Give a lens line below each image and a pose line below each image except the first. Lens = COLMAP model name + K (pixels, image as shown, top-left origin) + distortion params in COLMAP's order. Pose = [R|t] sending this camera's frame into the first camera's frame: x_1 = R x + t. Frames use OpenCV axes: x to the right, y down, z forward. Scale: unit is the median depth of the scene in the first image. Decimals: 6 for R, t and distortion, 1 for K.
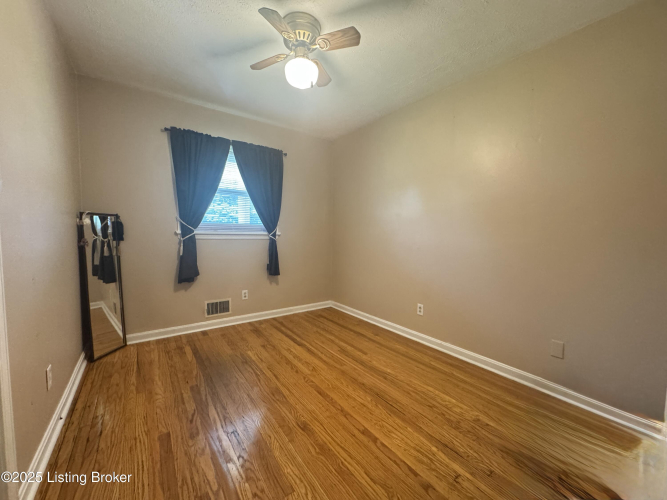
lens RADIAL K [[267.2, 0, 333.5], [0, 267.2, 249.4], [0, 0, 1]] dist [-0.000224, -0.000003]
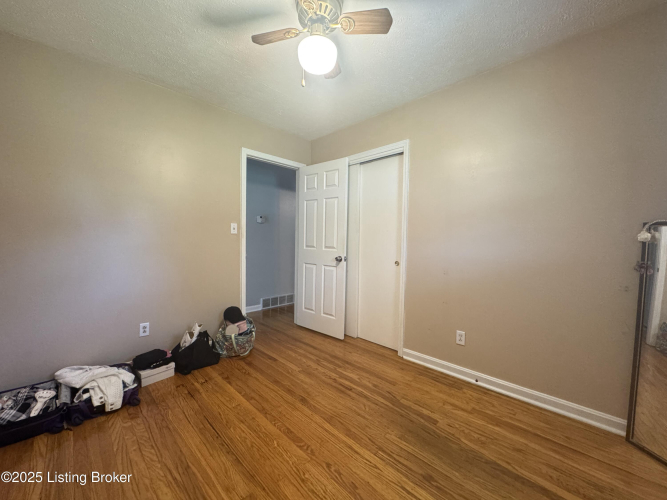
lens RADIAL K [[267.2, 0, 333.1], [0, 267.2, 251.9], [0, 0, 1]] dist [-0.000224, -0.000003]
pose [[-0.986690, -0.013241, -0.162071, -0.046257], [-0.031023, 0.993701, 0.107686, -0.135247], [0.159624, 0.111281, -0.980886, 1.876442]]
